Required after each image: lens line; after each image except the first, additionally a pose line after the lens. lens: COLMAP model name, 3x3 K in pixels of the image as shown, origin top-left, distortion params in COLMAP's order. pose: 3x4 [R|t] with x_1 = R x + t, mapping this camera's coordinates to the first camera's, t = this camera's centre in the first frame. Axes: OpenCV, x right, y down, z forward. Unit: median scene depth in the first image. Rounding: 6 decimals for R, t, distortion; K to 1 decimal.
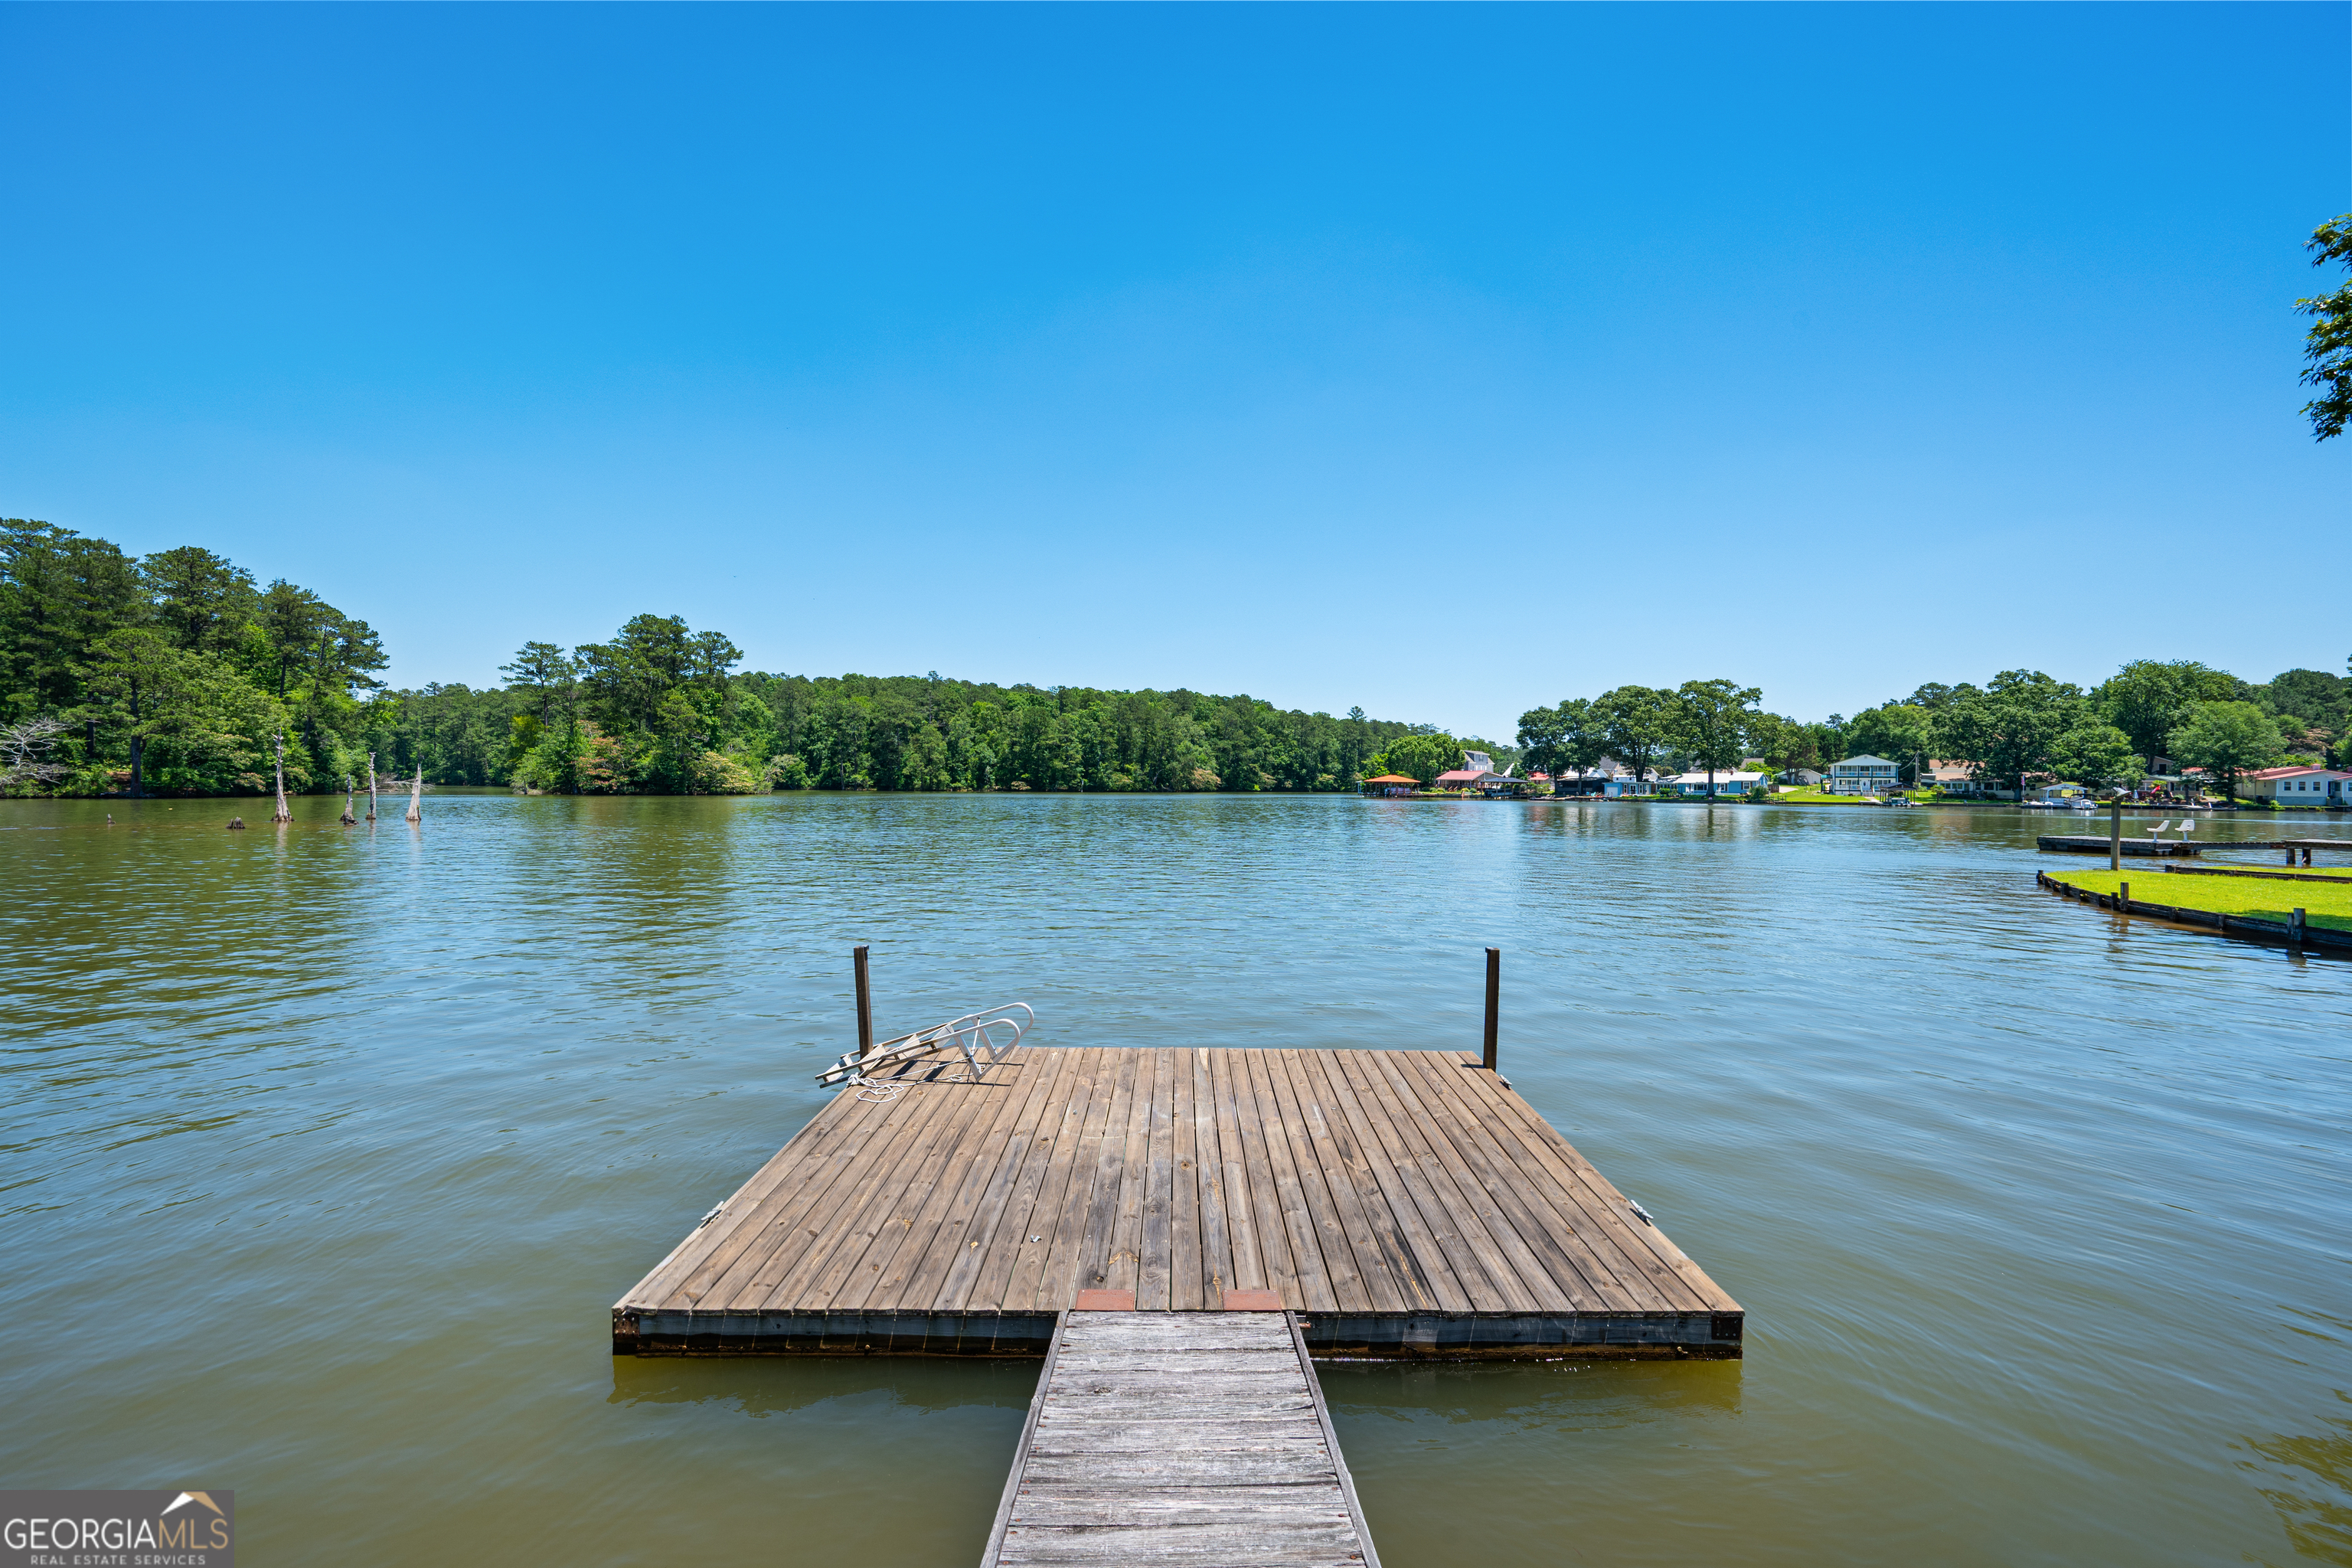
lens RADIAL K [[917.4, 0, 1179.9], [0, 917.4, 782.6], [0, 0, 1]] dist [-0.000019, -0.000504]
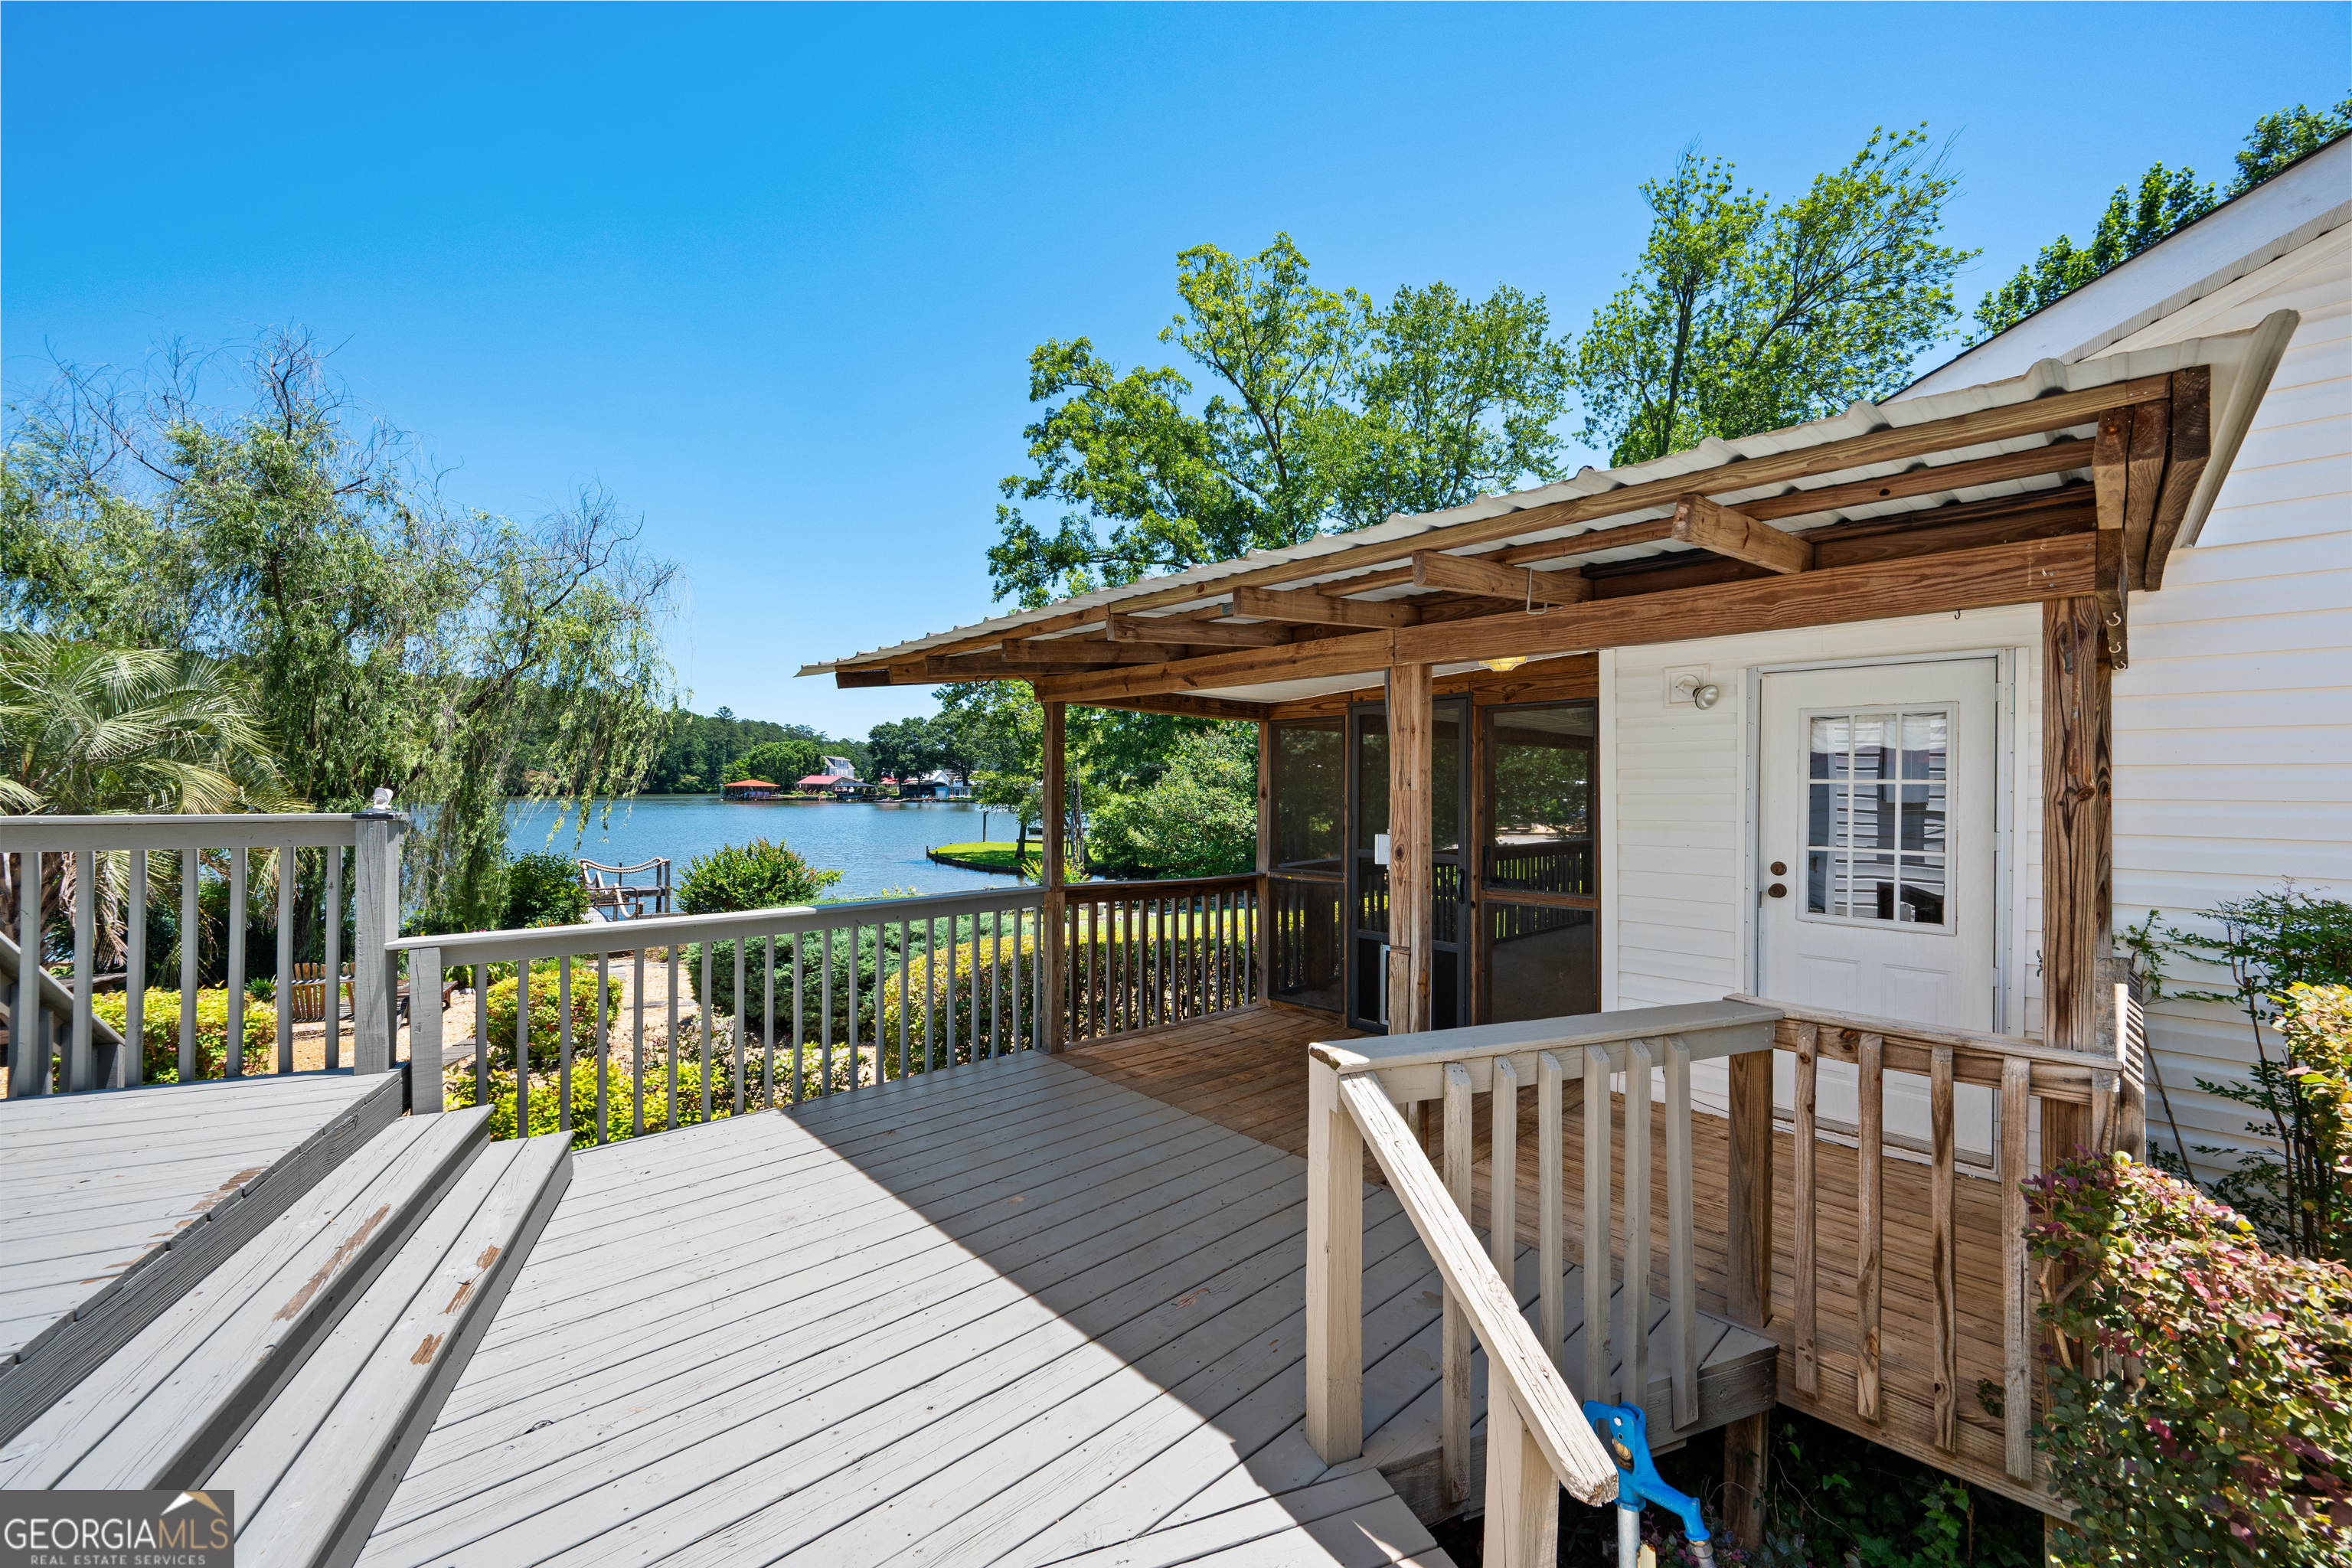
lens RADIAL K [[919.5, 0, 1181.2], [0, 919.5, 784.9], [0, 0, 1]] dist [-0.003938, -0.000251]
pose [[0.802520, -0.002901, 0.596618, -0.008915], [-0.000839, 0.999982, 0.005990, -0.012537], [-0.596624, -0.005308, 0.802503, -0.225169]]
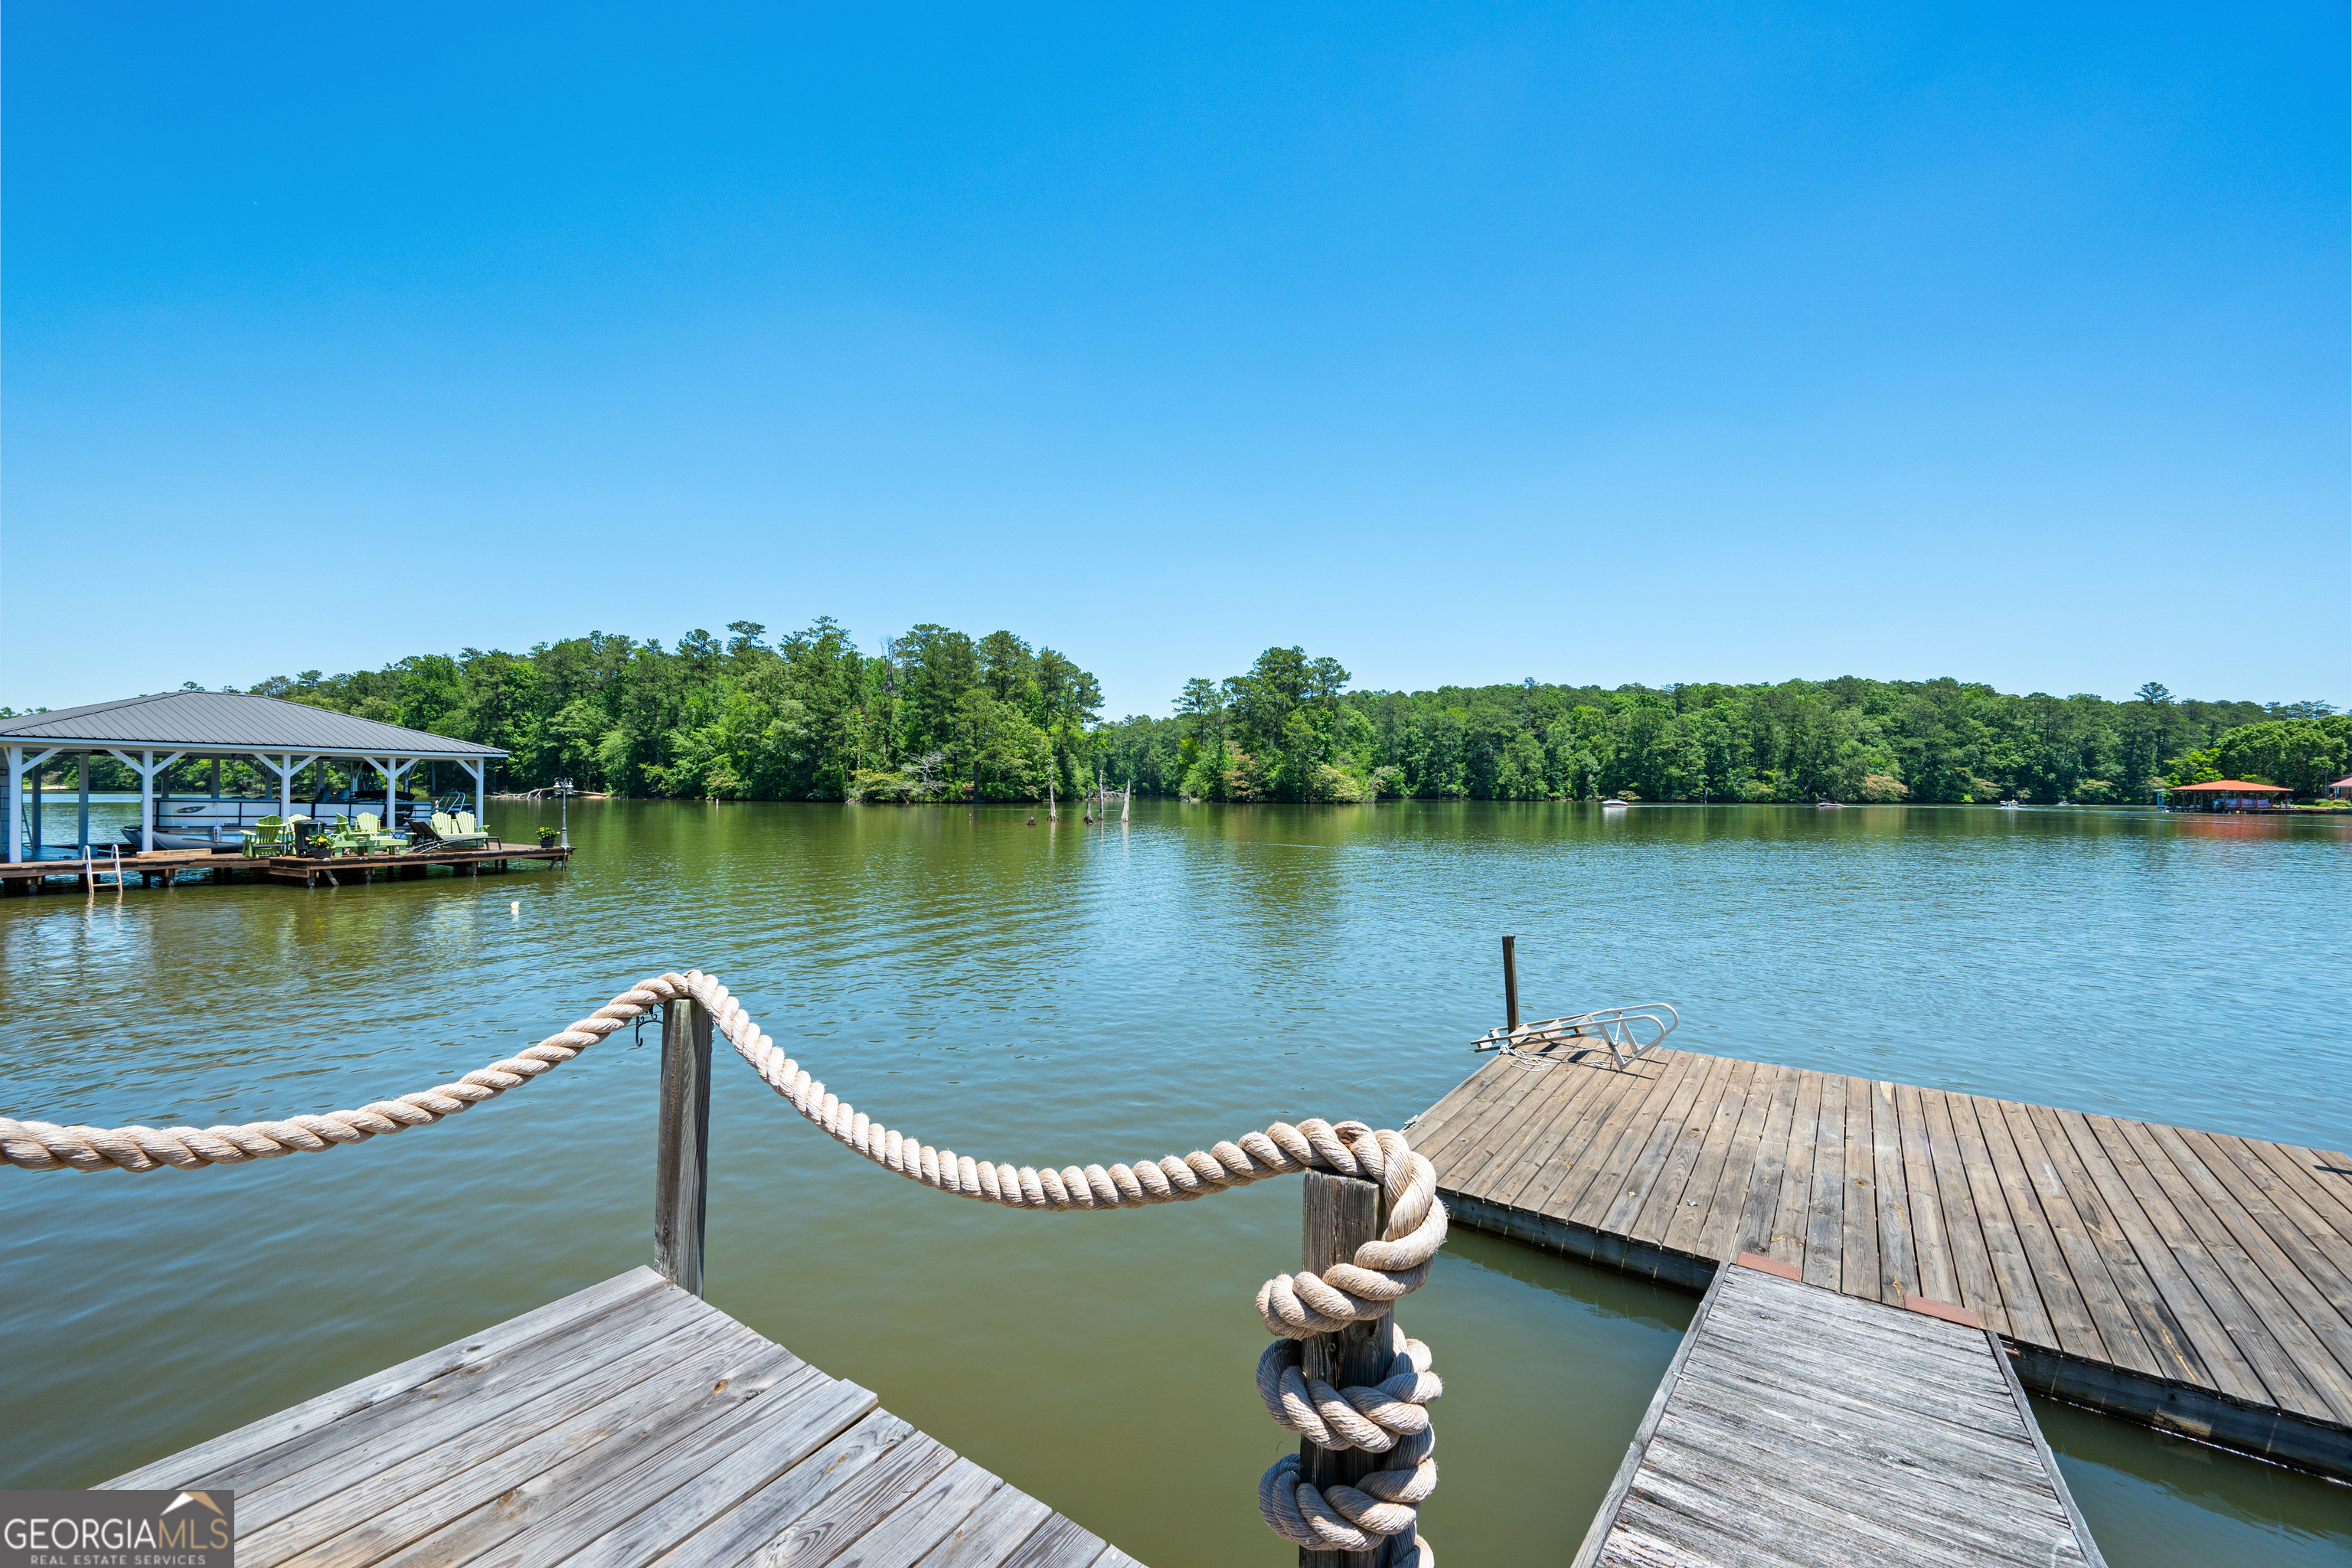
lens RADIAL K [[917.4, 0, 1179.9], [0, 917.4, 782.6], [0, 0, 1]] dist [-0.000019, -0.000504]
pose [[0.810180, -0.007396, -0.586134, -0.000206], [0.001224, 0.999940, -0.010926, -0.000060], [0.586179, 0.008134, 0.810140, -0.007005]]
